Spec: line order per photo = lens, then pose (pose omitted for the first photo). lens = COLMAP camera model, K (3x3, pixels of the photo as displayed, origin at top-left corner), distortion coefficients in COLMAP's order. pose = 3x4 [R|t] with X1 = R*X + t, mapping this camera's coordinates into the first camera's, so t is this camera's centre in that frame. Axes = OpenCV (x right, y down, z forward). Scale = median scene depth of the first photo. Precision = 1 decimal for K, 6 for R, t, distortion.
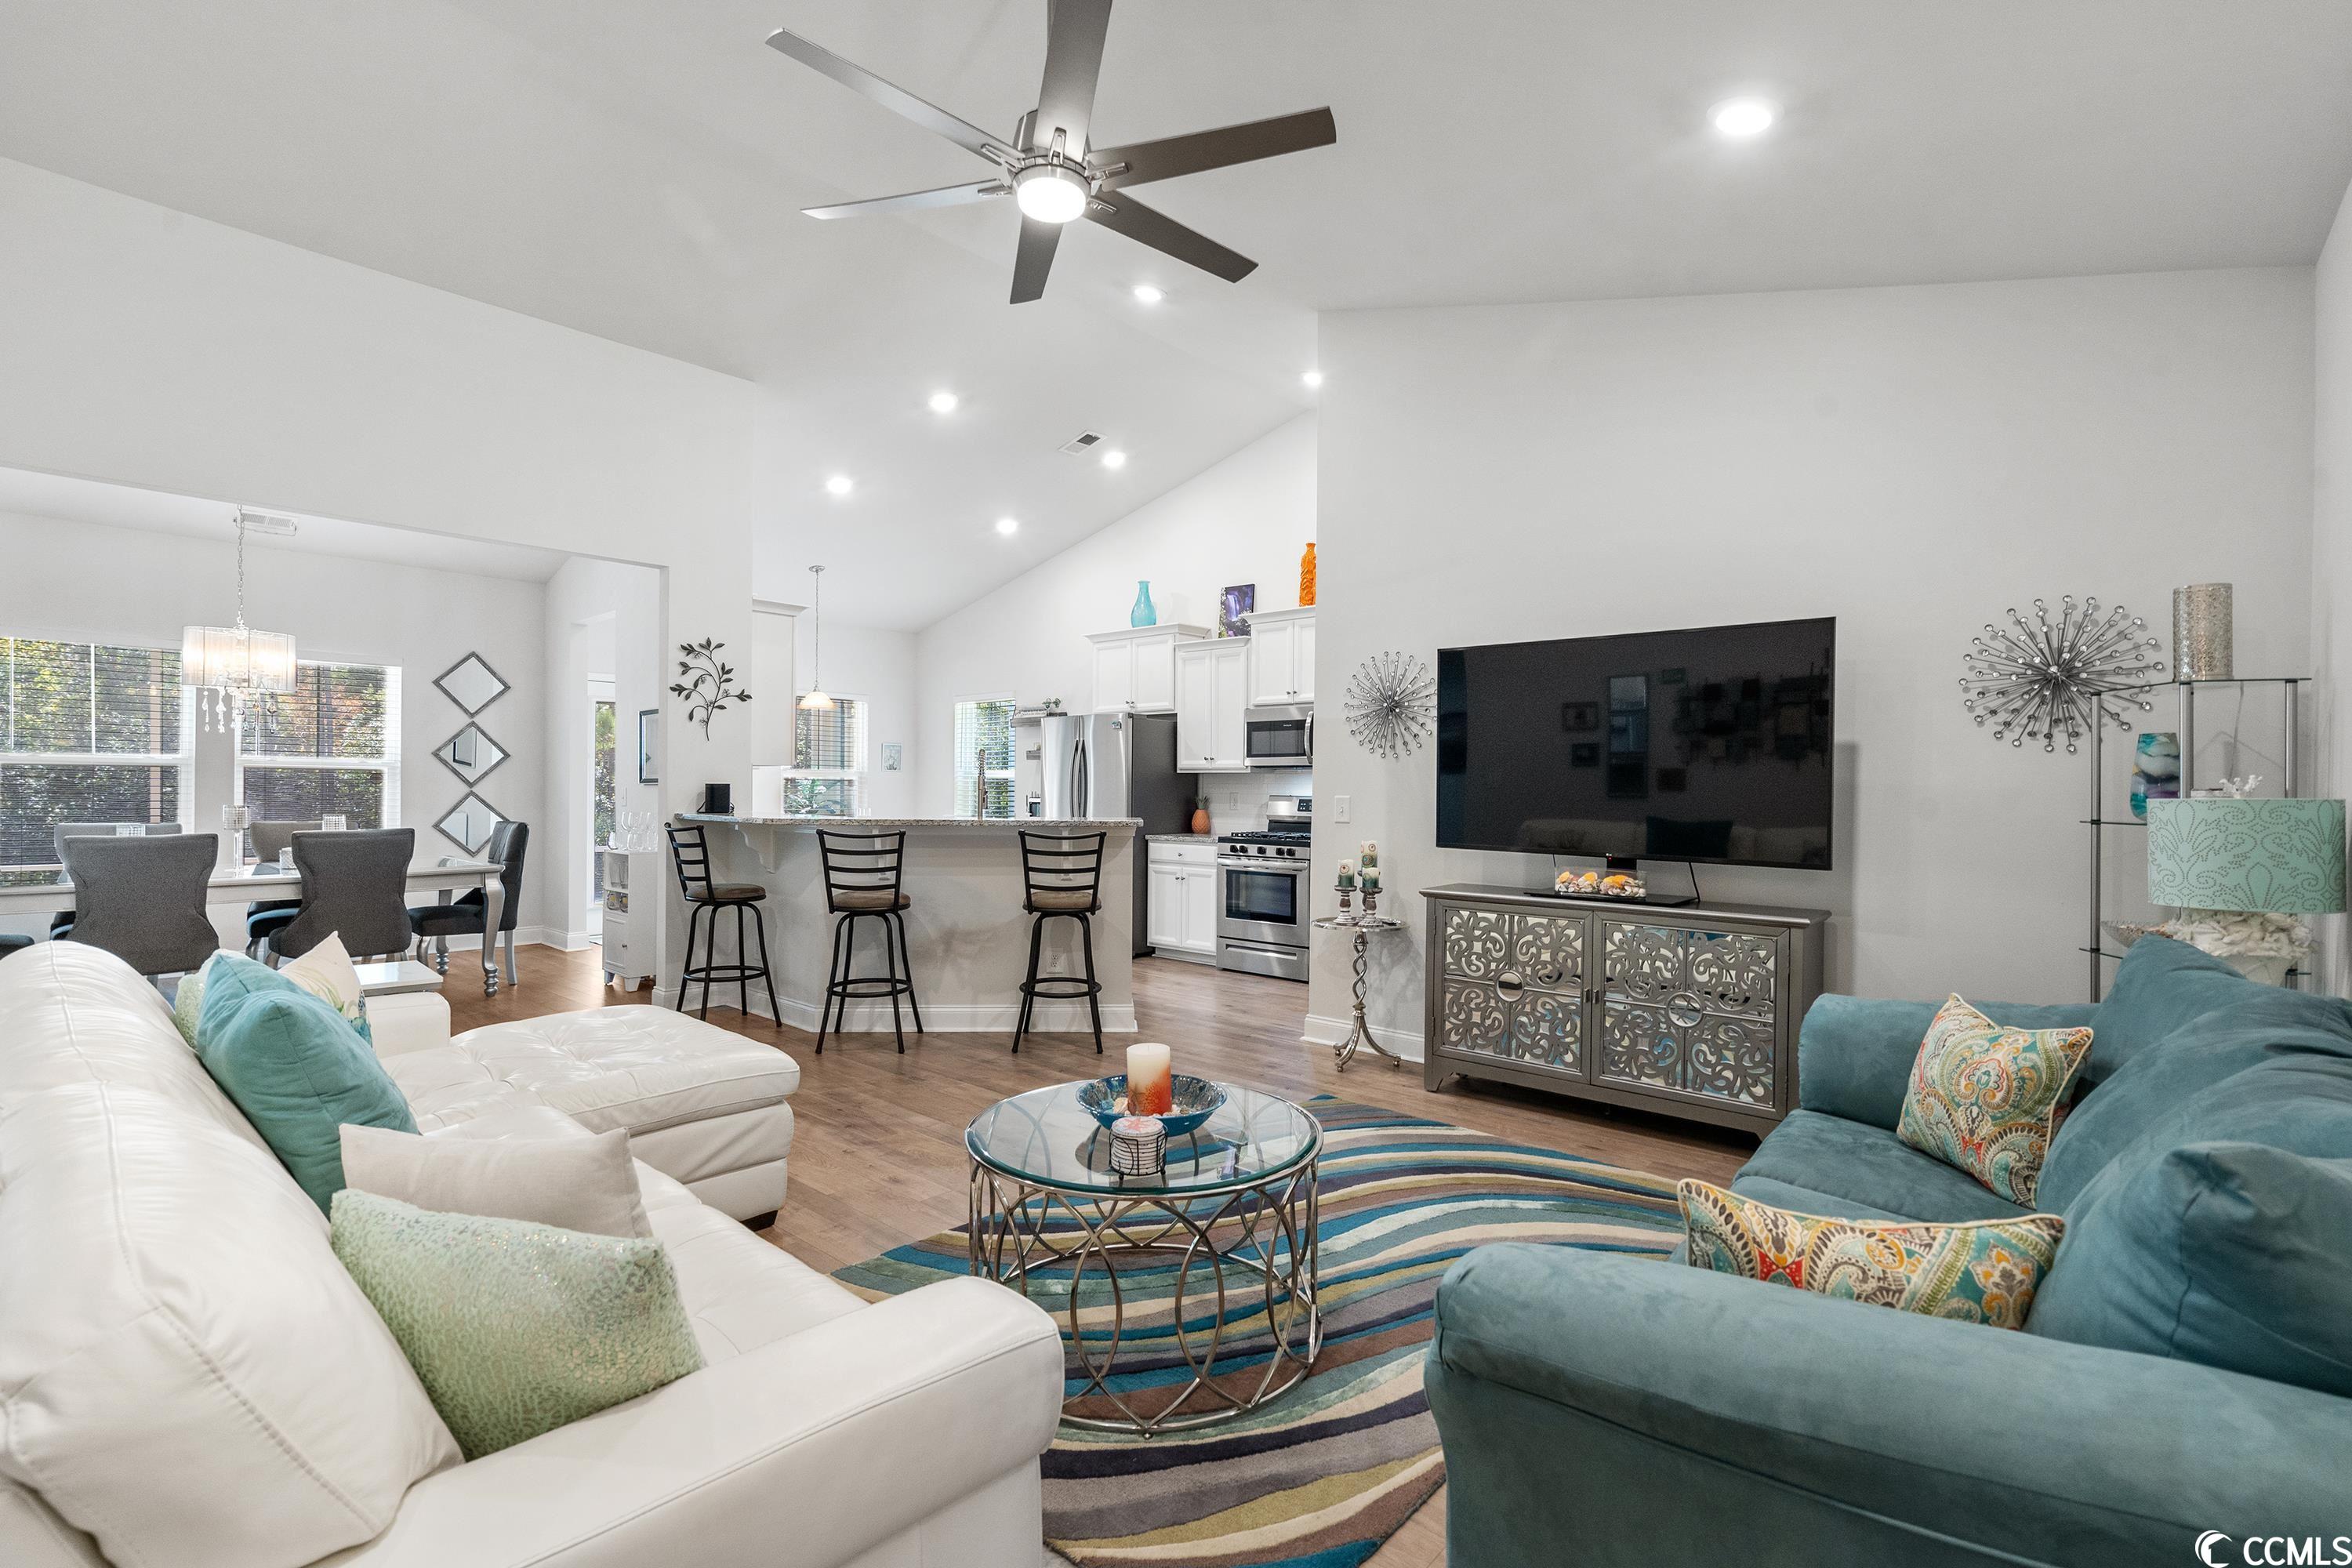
lens RADIAL K [[1069.4, 0, 1176.2], [0, 1069.4, 792.1], [0, 0, 1]] dist [0.001373, 0.000217]
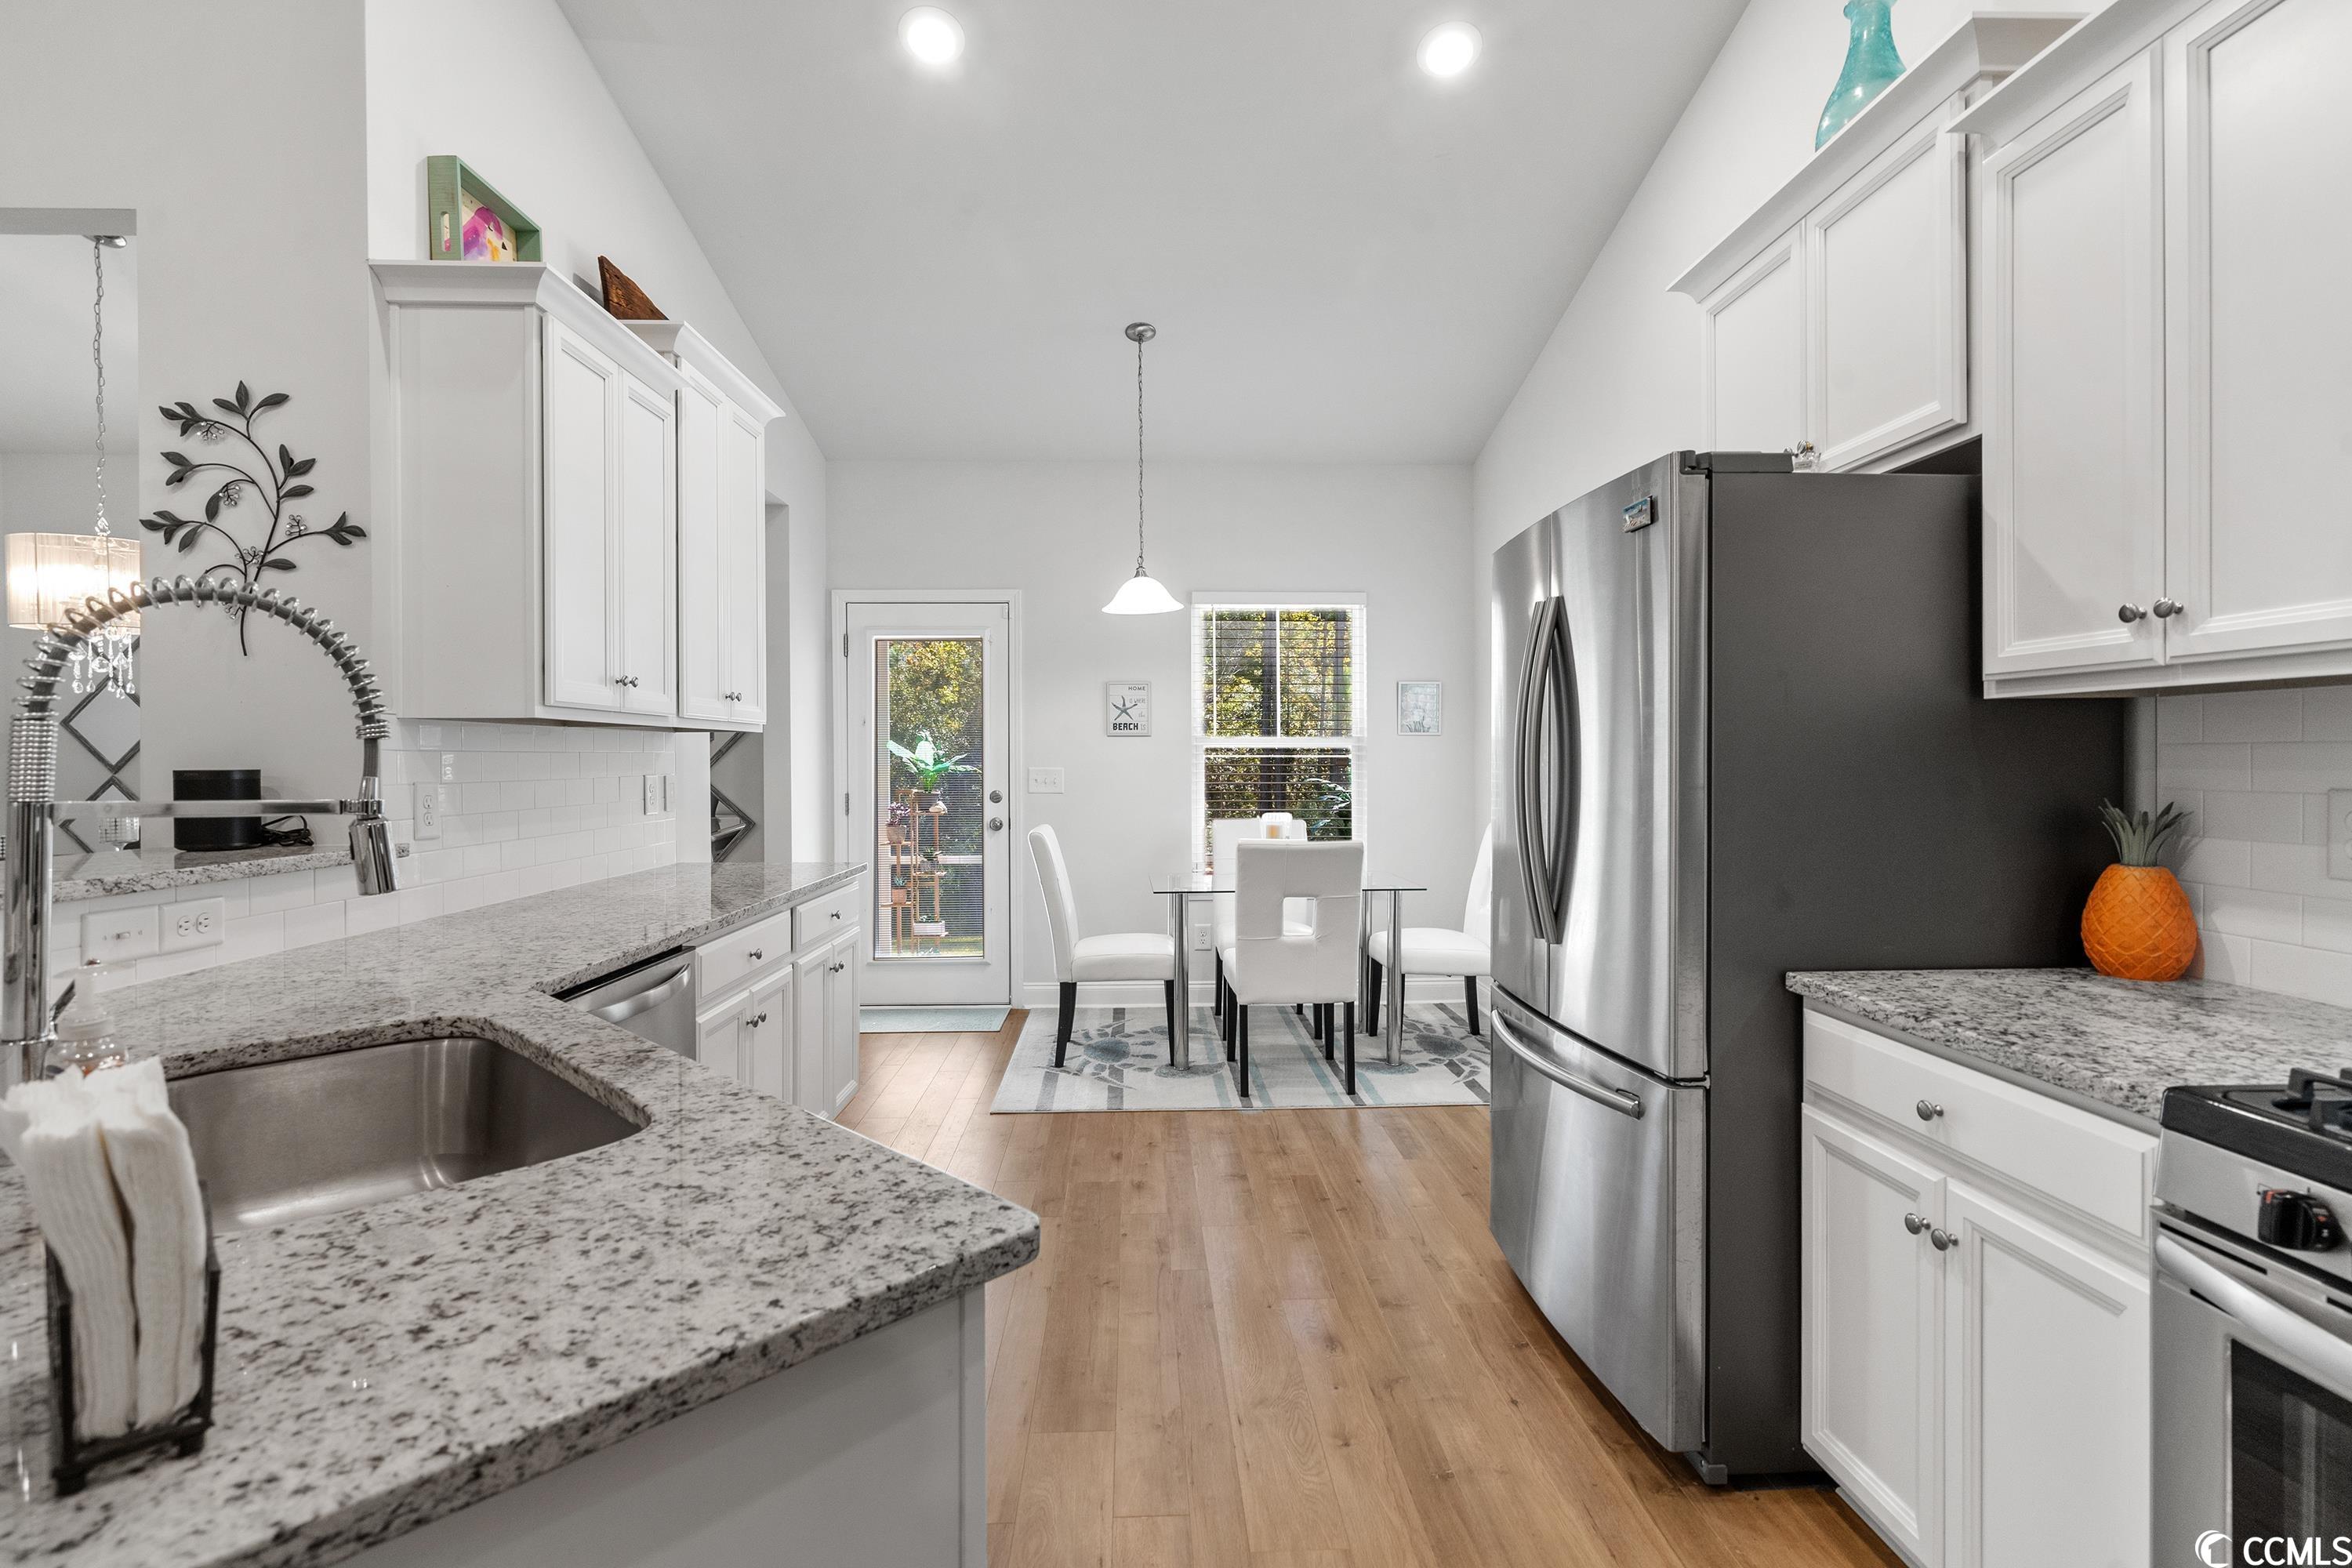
lens RADIAL K [[1098.1, 0, 1183.1], [0, 1098.1, 762.0], [0, 0, 1]] dist [-0.002885, -0.000387]
pose [[0.689280, -0.010107, -0.724425, 0.067494], [0.007565, 0.999949, -0.006753, -0.005494], [0.724456, -0.000826, 0.689321, 0.952666]]
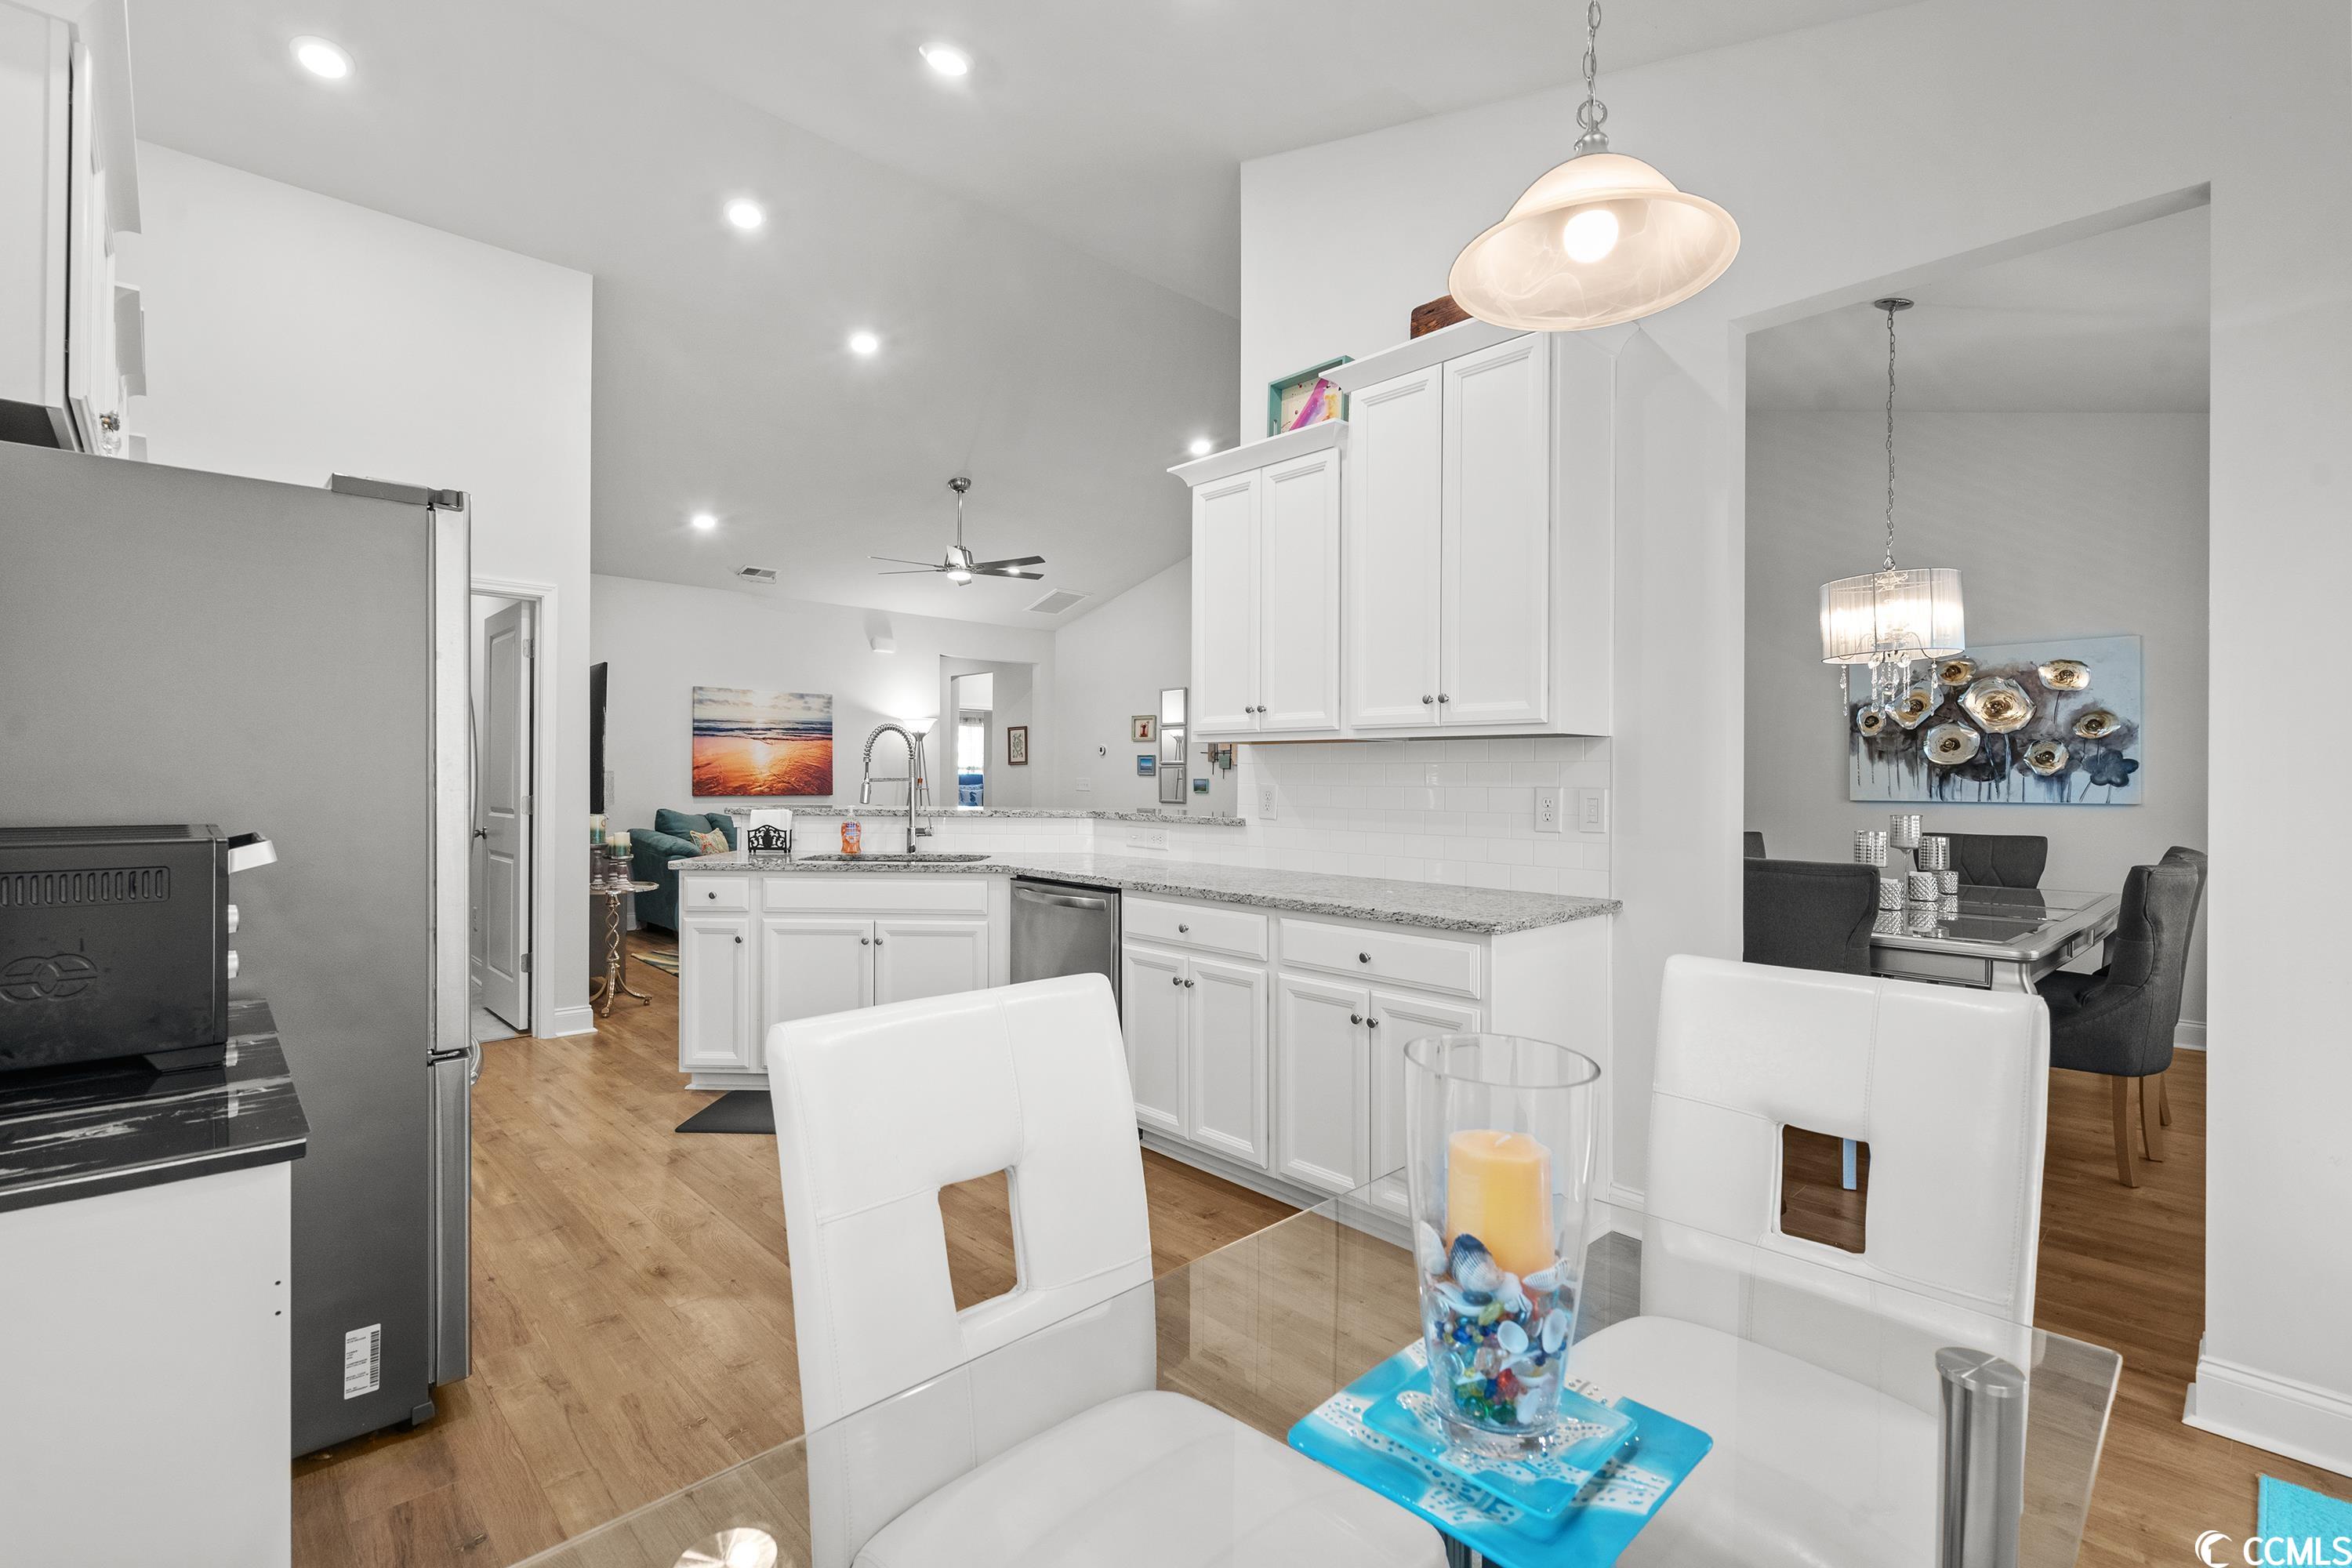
lens RADIAL K [[1062.5, 0, 1167.6], [0, 1062.5, 777.1], [0, 0, 1]] dist [-0.001586, 0.000031]
pose [[-0.995092, -0.015741, 0.097696, -0.423799], [-0.015082, 0.999858, 0.007485, -0.010373], [-0.097800, 0.005975, -0.995188, 1.667602]]
